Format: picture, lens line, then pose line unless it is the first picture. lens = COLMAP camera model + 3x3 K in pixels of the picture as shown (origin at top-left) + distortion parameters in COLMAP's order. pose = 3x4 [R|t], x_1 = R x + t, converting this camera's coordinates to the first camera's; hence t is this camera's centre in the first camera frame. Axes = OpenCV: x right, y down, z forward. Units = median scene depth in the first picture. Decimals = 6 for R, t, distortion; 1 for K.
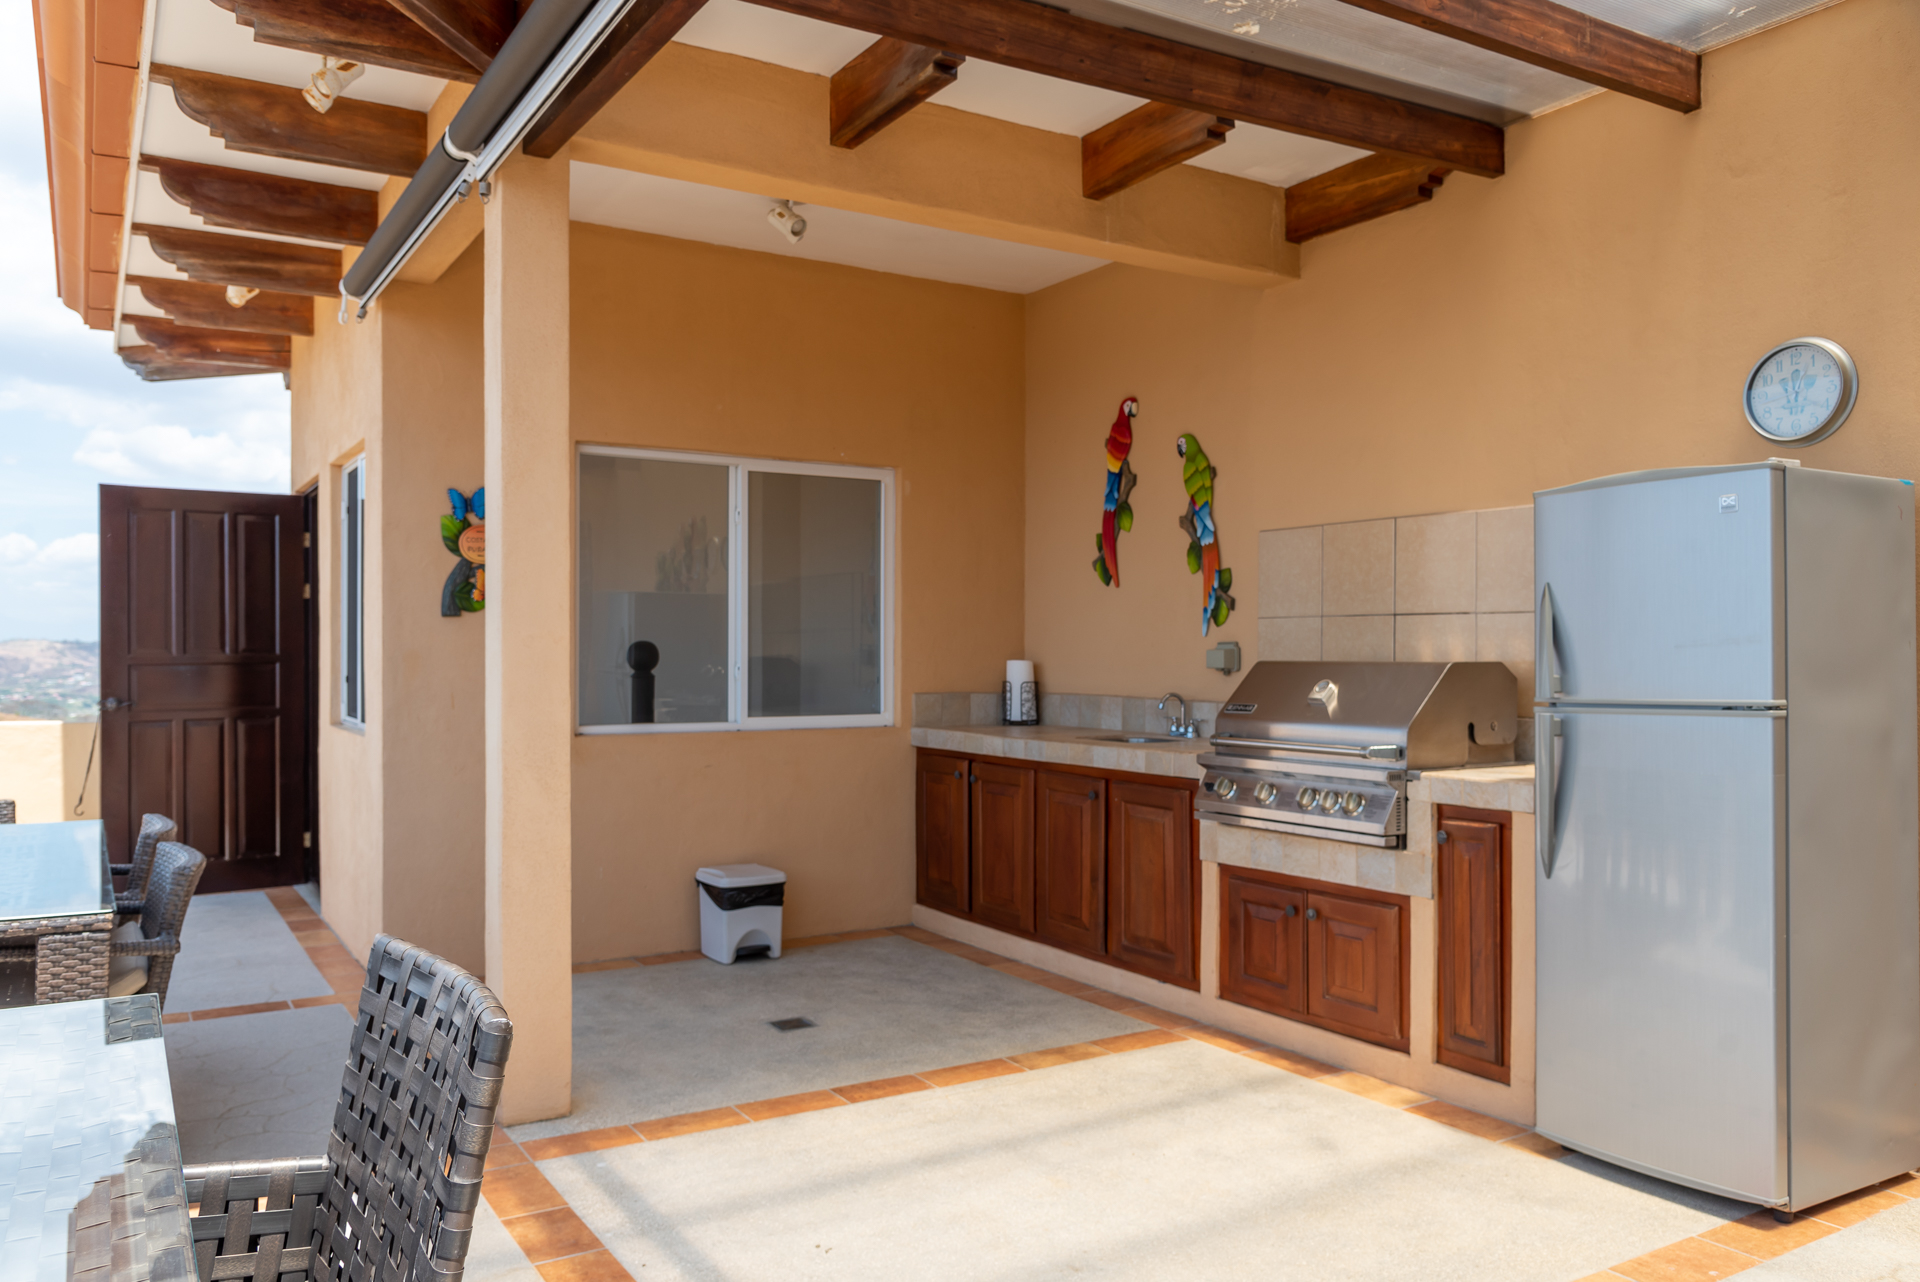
lens RADIAL K [[1413.4, 0, 960.0], [0, 1413.4, 641.0], [0, 0, 1]] dist [0.005650, 0.001663]
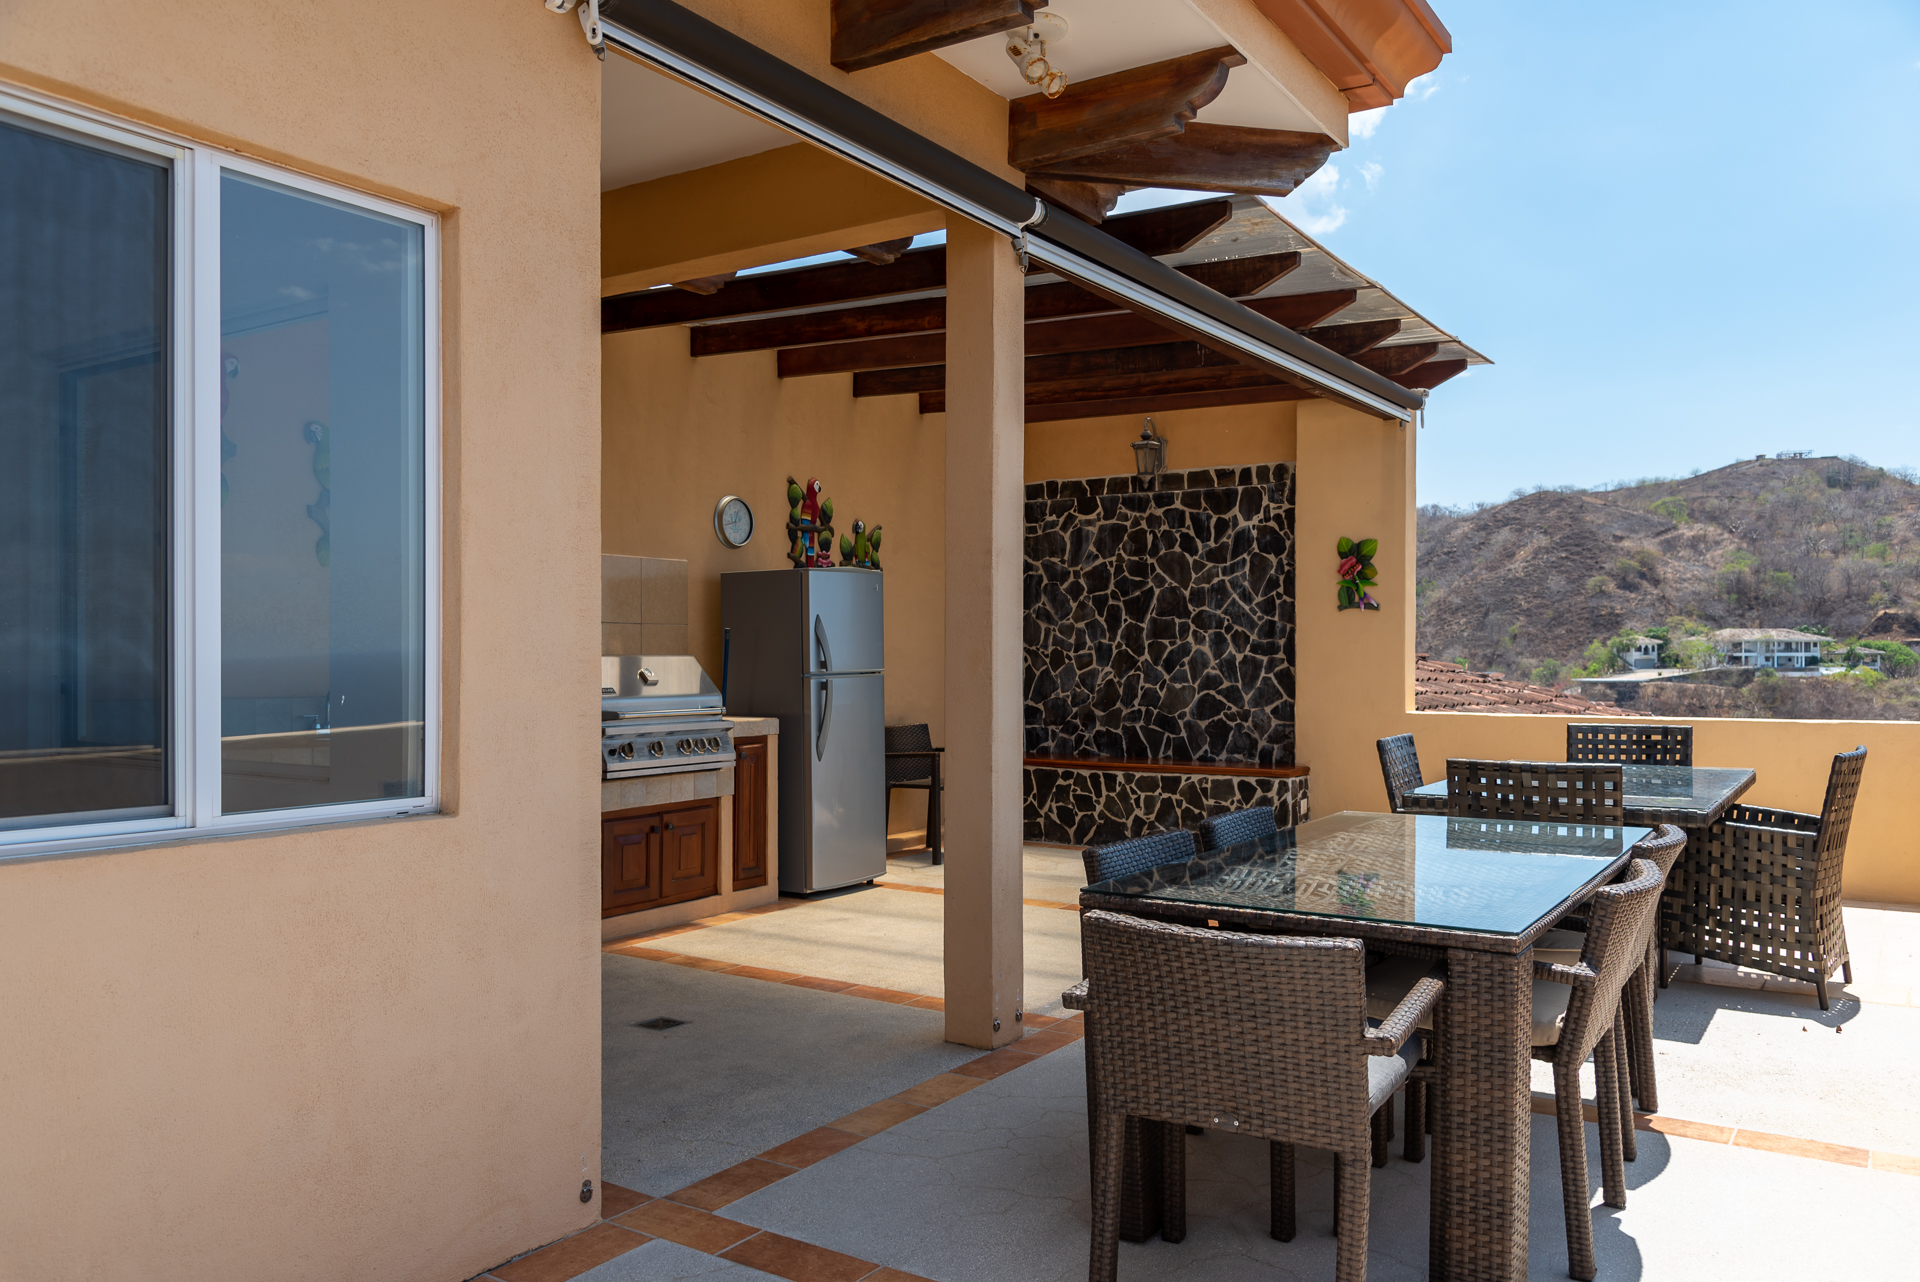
lens RADIAL K [[1413.4, 0, 960.0], [0, 1413.4, 641.0], [0, 0, 1]] dist [0.005650, 0.001663]
pose [[-0.424840, 0.014533, 0.905152, -1.265728], [-0.002948, 0.999844, -0.017437, 0.026620], [-0.905263, -0.010076, -0.424731, 1.421752]]
